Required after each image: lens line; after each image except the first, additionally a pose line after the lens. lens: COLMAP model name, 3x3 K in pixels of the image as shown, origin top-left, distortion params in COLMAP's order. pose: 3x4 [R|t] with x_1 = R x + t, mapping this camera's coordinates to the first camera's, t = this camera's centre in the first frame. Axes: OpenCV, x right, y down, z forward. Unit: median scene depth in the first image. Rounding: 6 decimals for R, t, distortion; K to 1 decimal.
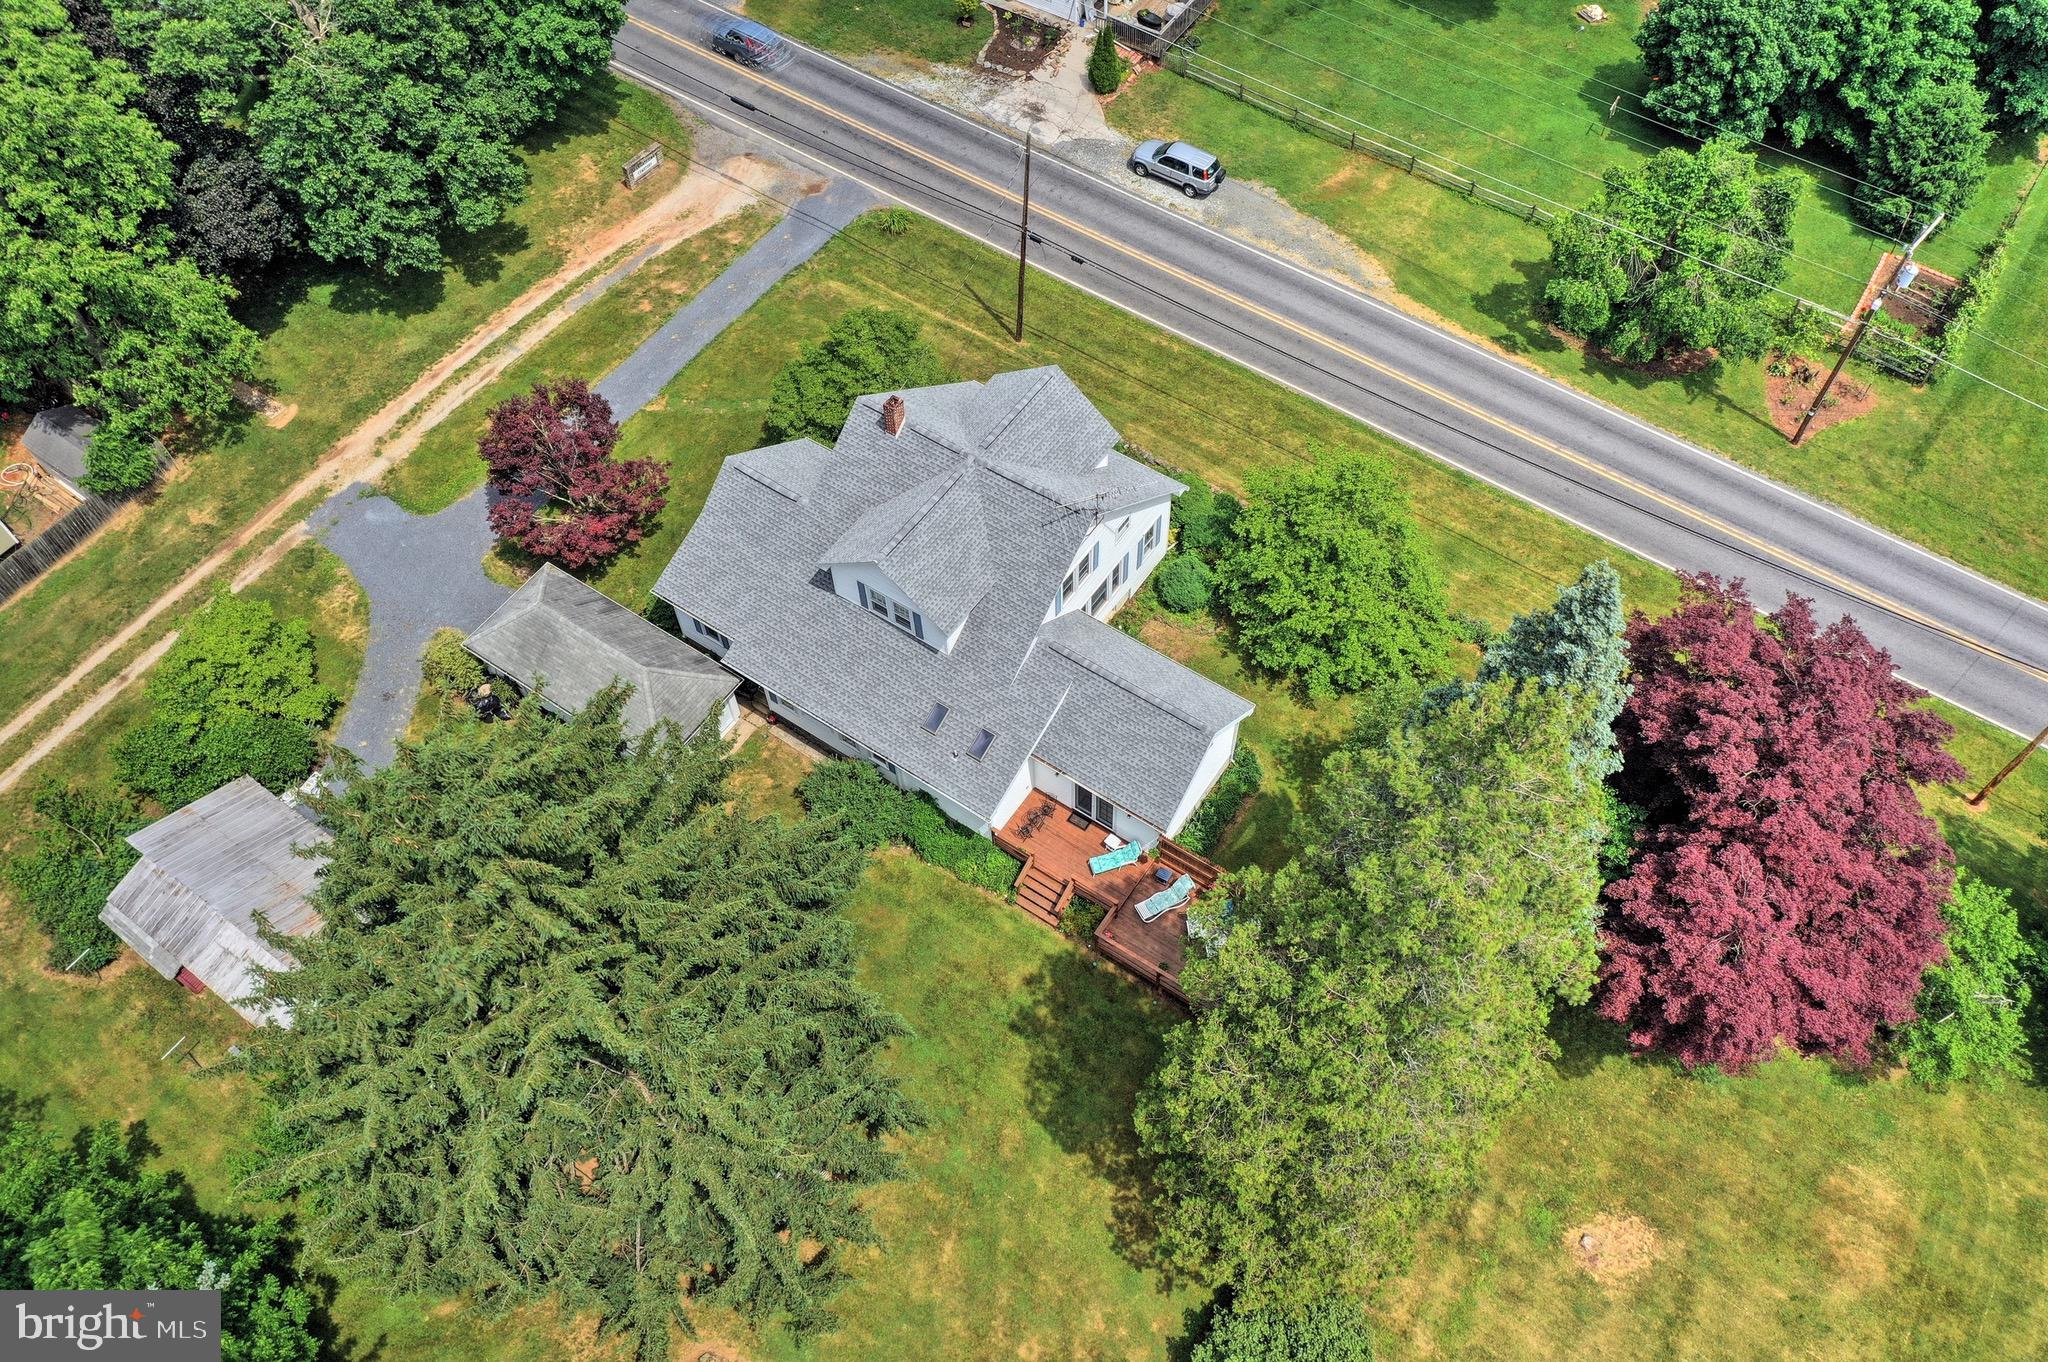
lens RADIAL K [[1593.7, 0, 1031.3], [0, 1593.7, 699.9], [0, 0, 1]] dist [0.007154, 0.004287]
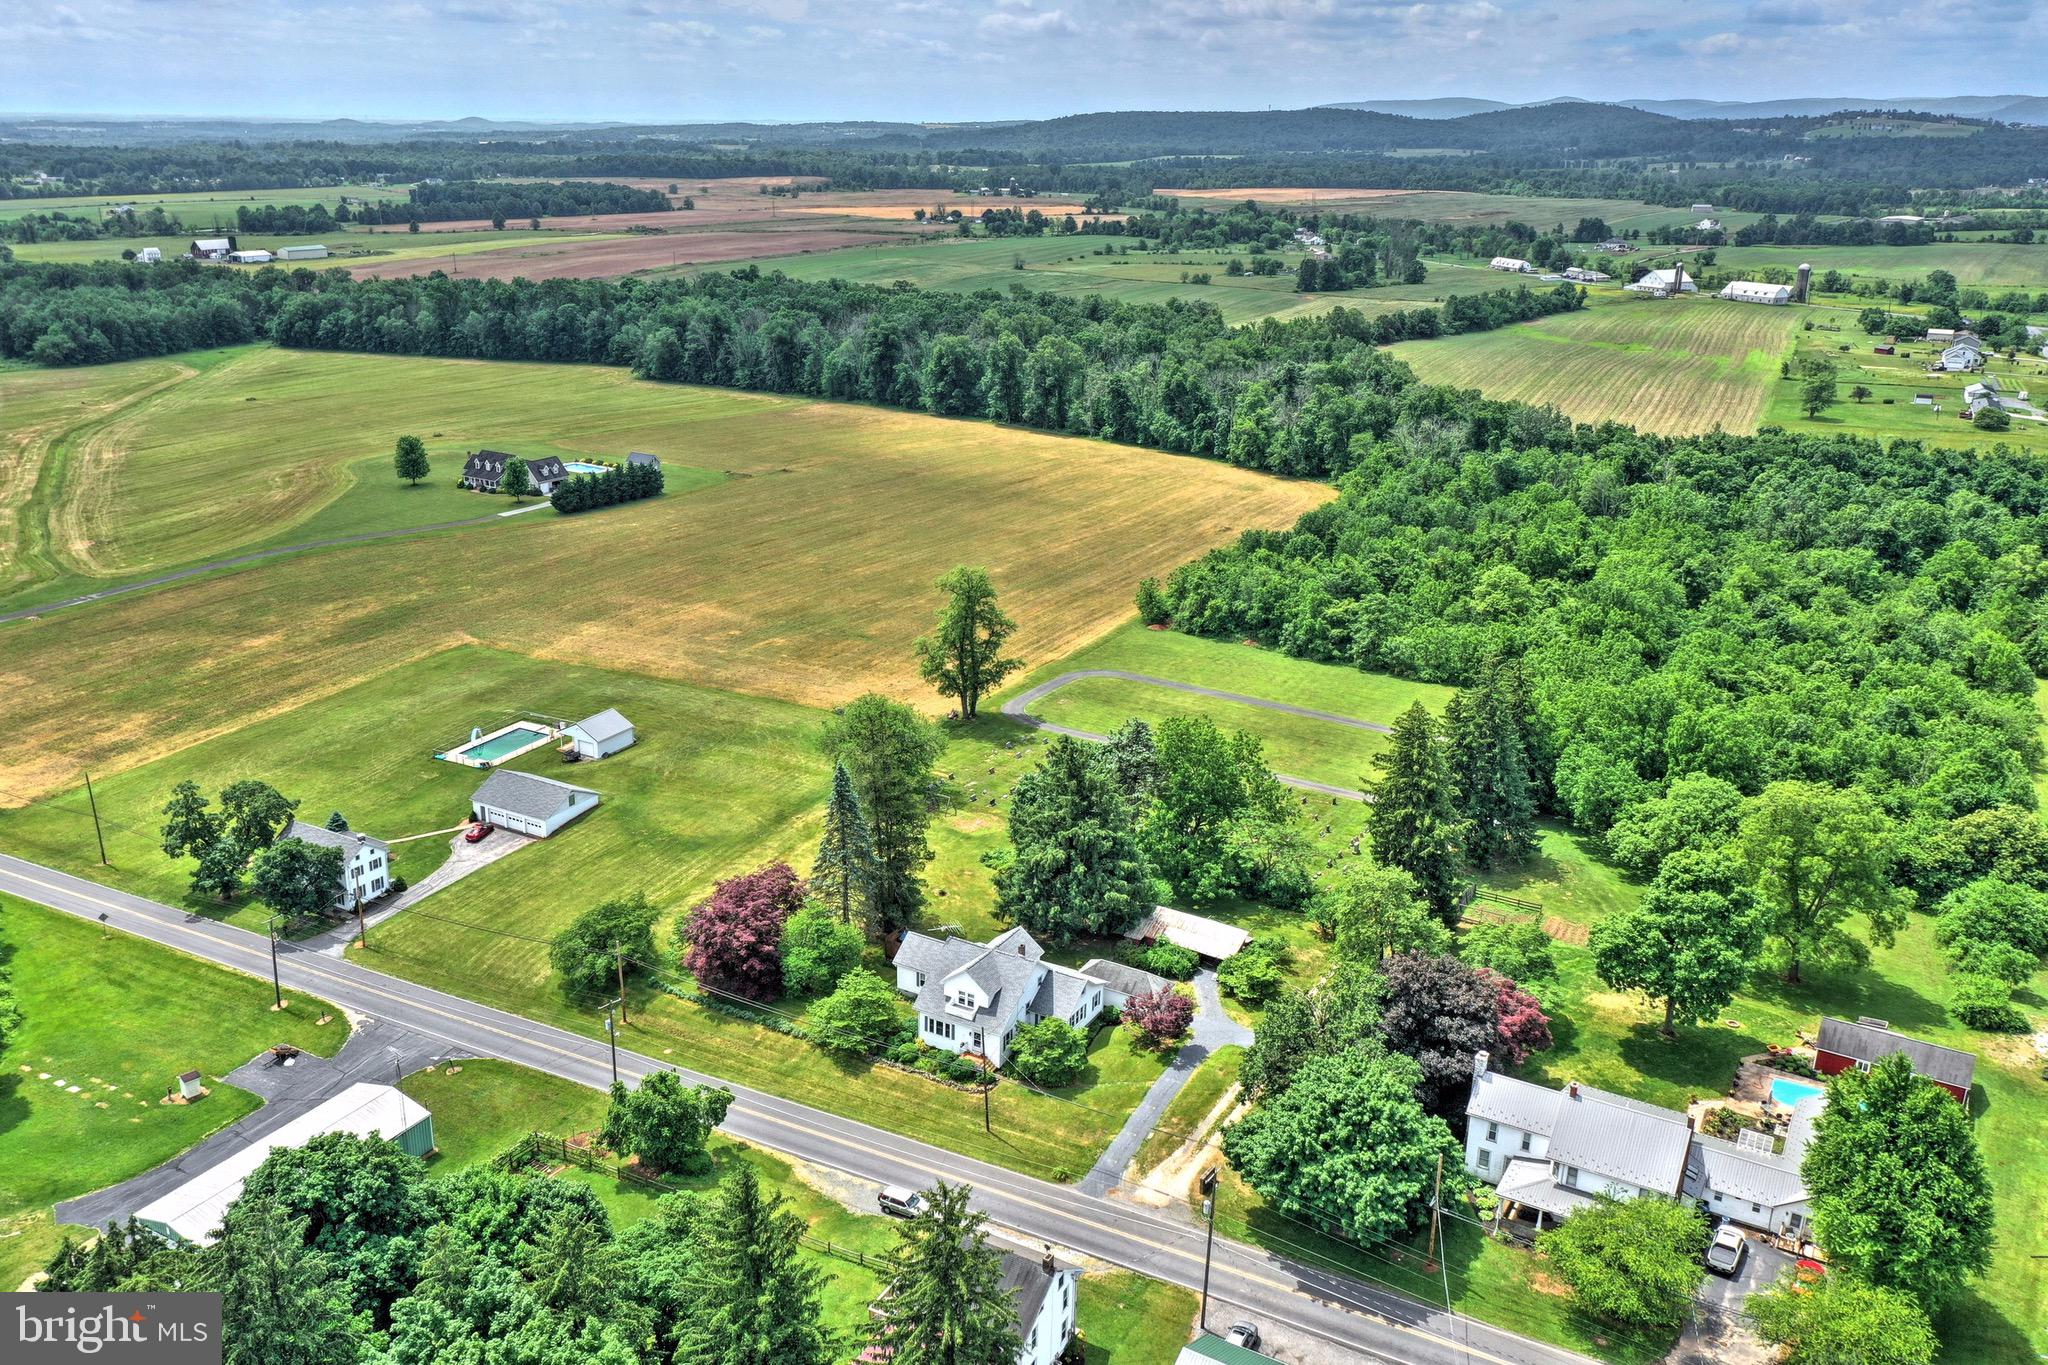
lens RADIAL K [[1614.4, 0, 970.2], [0, 1614.4, 799.7], [0, 0, 1]] dist [0.005613, 0.002347]
pose [[-0.998300, 0.037272, -0.044808, 0.091441], [-0.037728, 0.172732, 0.984246, -2.334231], [0.044425, 0.984263, -0.171032, 0.951692]]
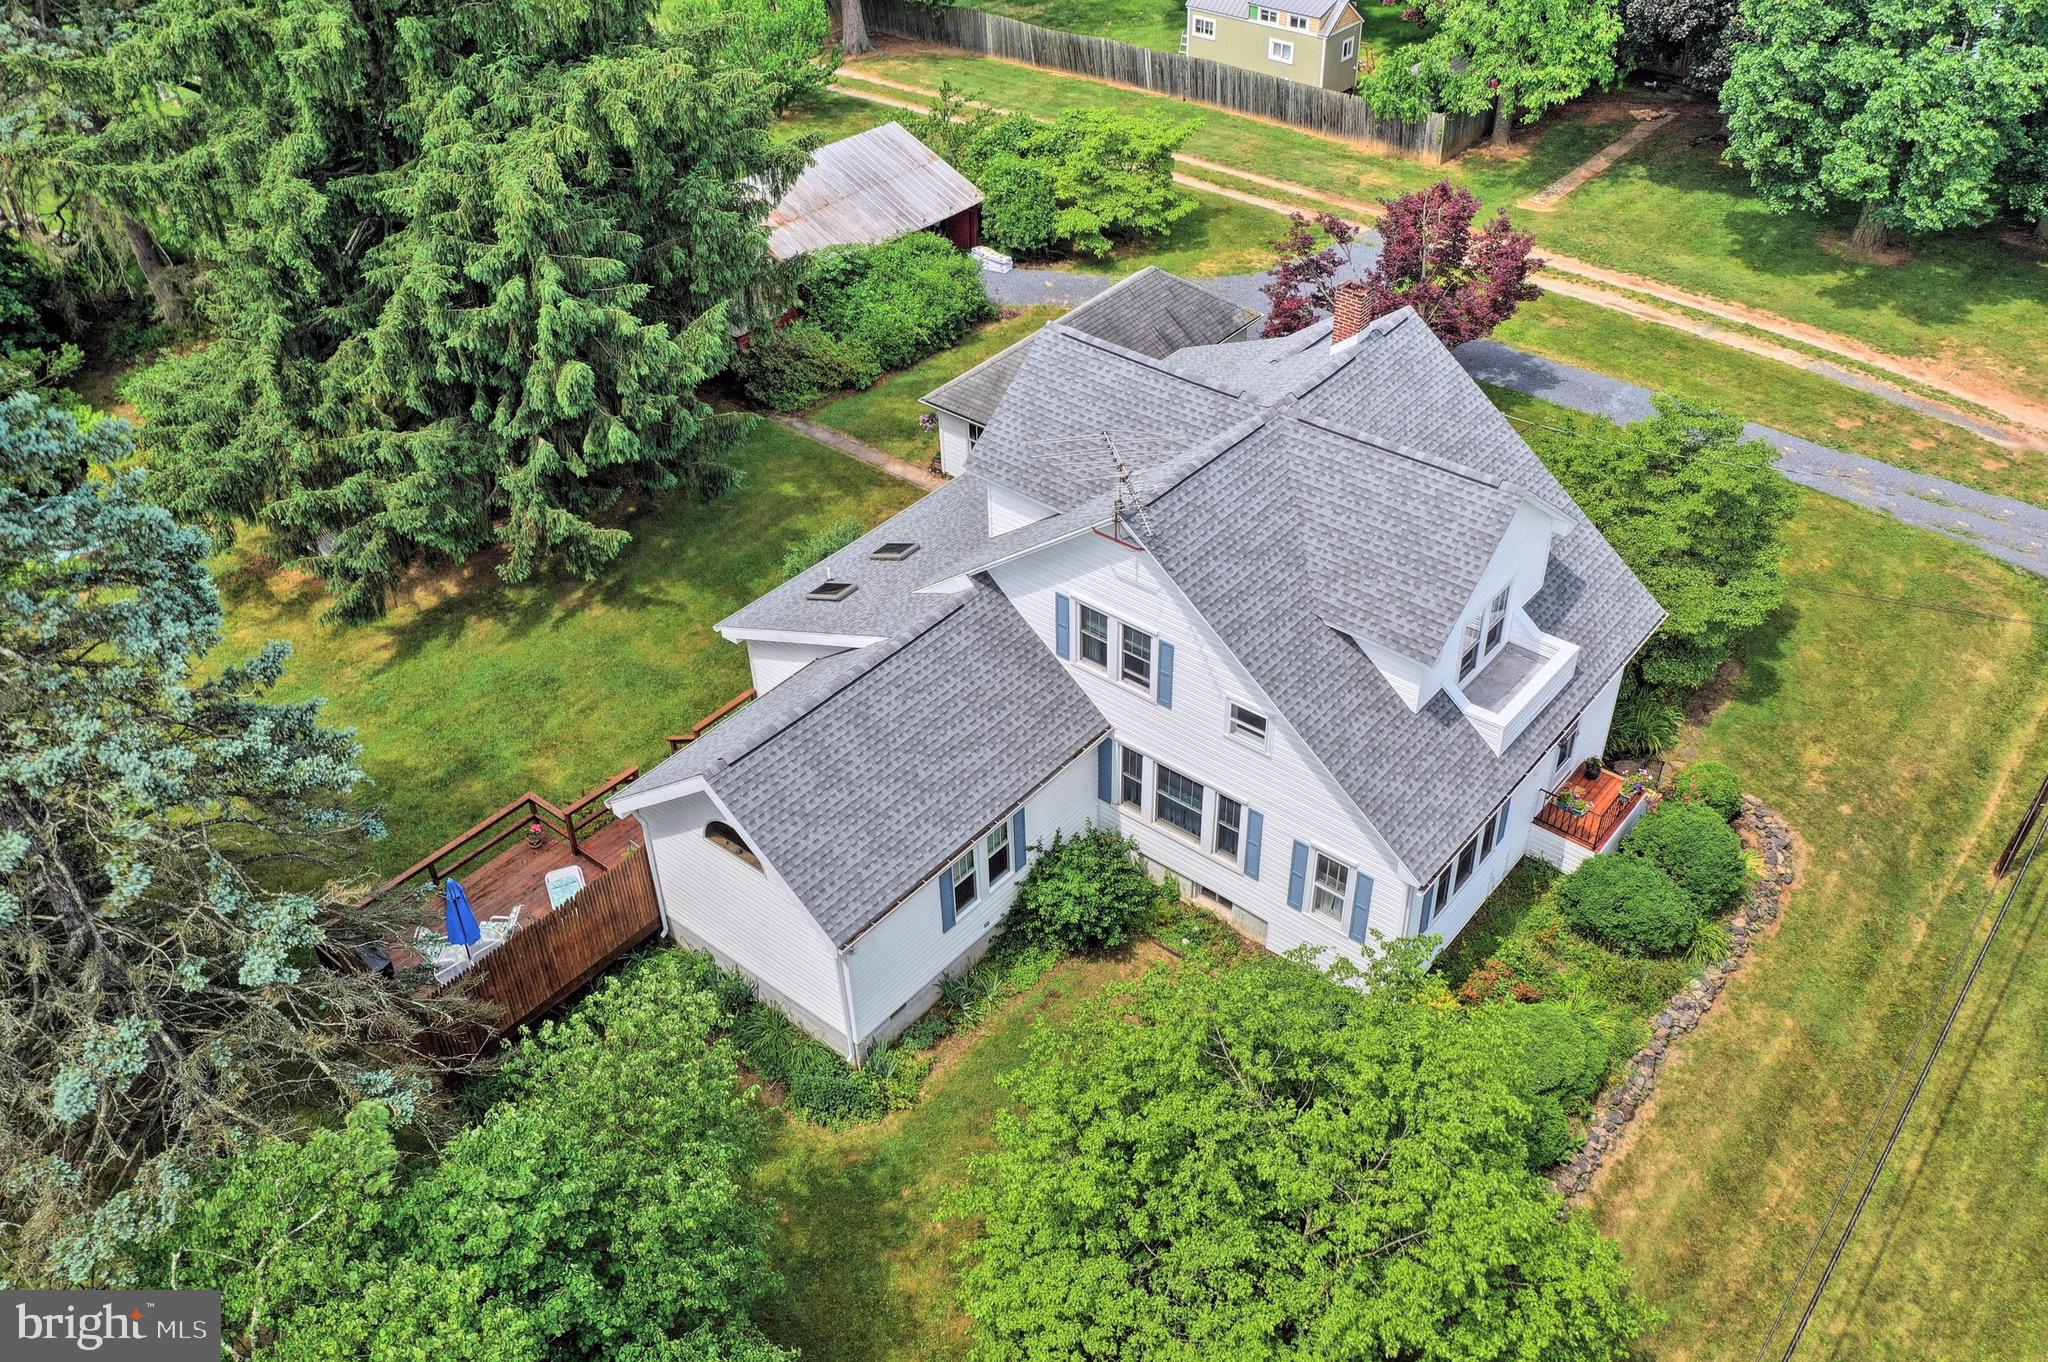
lens RADIAL K [[1725.5, 0, 1024.0], [0, 1725.5, 681.0], [0, 0, 1]] dist [0.002032, 0.000223]
pose [[-0.089145, 0.632607, -0.769326, 0.376421], [-0.822193, 0.389230, 0.415330, -0.226067], [0.562185, 0.669559, 0.485427, 0.564113]]
